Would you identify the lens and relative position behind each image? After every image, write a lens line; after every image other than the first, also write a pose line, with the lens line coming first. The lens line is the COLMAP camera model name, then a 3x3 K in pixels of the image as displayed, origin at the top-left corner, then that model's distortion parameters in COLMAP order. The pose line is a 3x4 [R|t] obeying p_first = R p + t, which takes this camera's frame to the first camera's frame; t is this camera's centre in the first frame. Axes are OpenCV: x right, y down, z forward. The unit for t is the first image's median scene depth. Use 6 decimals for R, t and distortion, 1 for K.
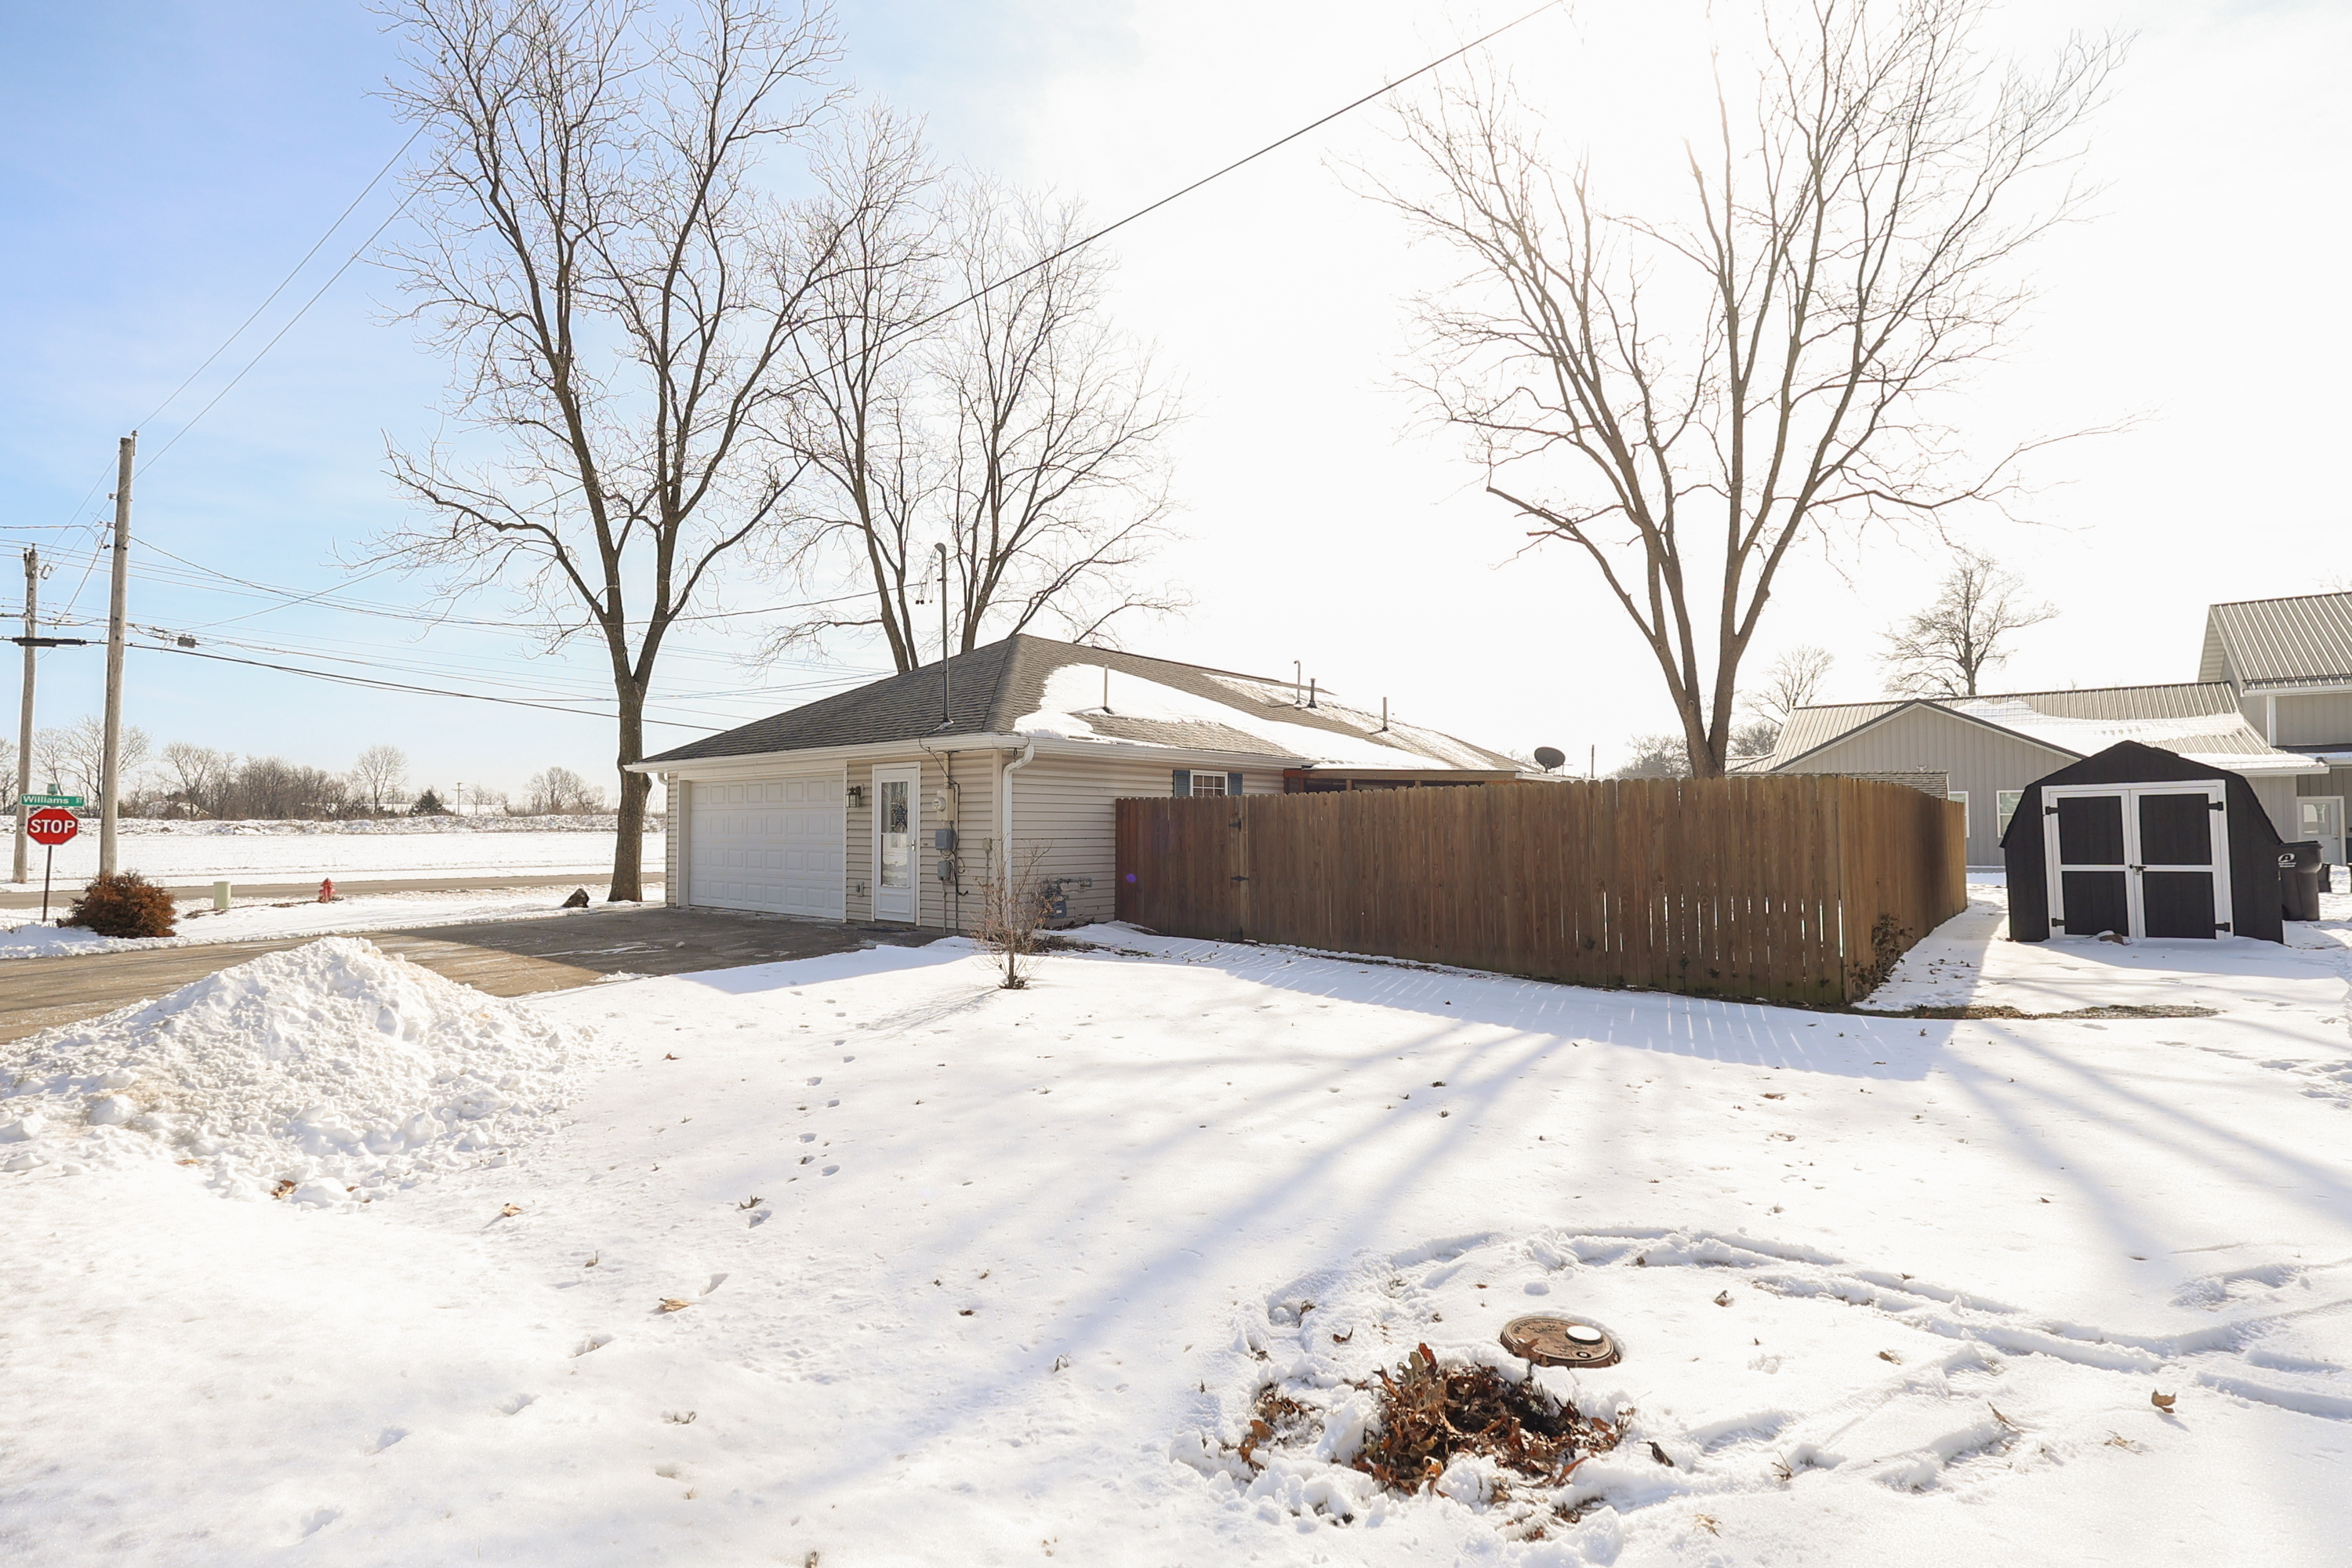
lens RADIAL K [[1073.0, 0, 1182.7], [0, 1073.0, 784.8], [0, 0, 1]] dist [0.014189, 0.000073]
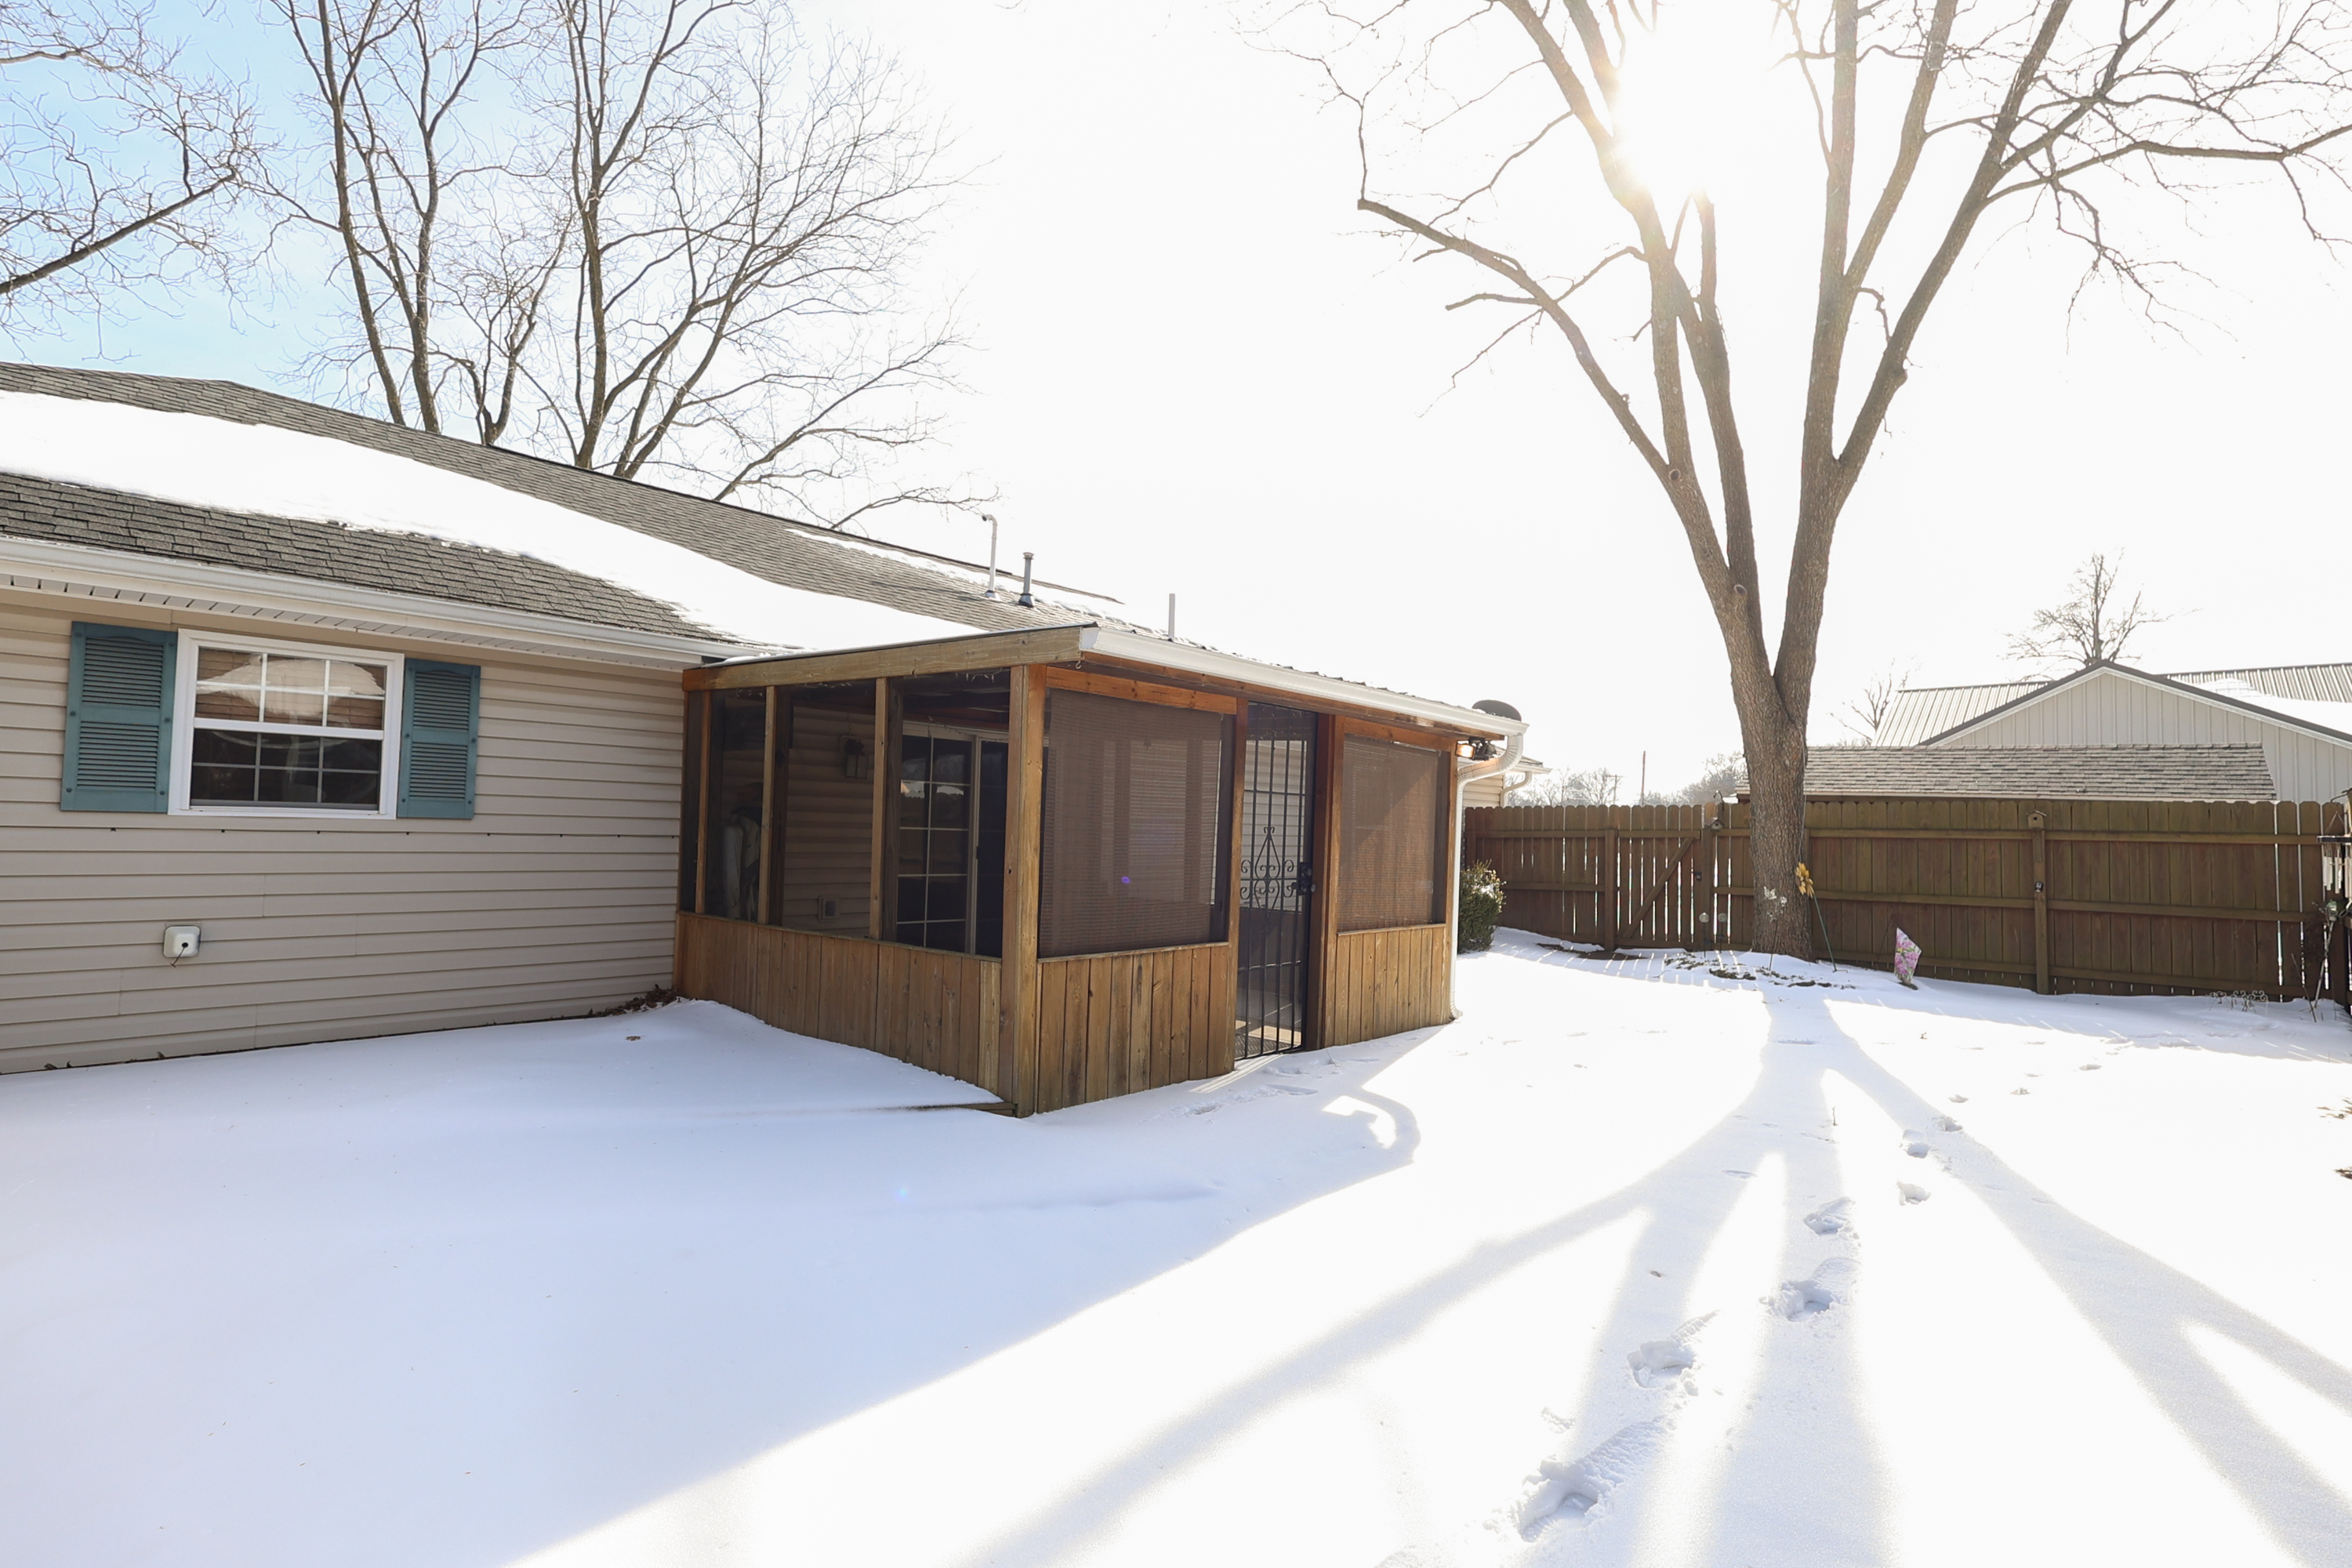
lens RADIAL K [[1073.0, 0, 1182.7], [0, 1073.0, 784.8], [0, 0, 1]] dist [0.014189, 0.000073]
pose [[0.998390, 0.017402, -0.053983, 0.227863], [-0.018028, 0.999776, -0.011131, 0.021930], [0.053777, 0.012086, 0.998480, 0.458163]]
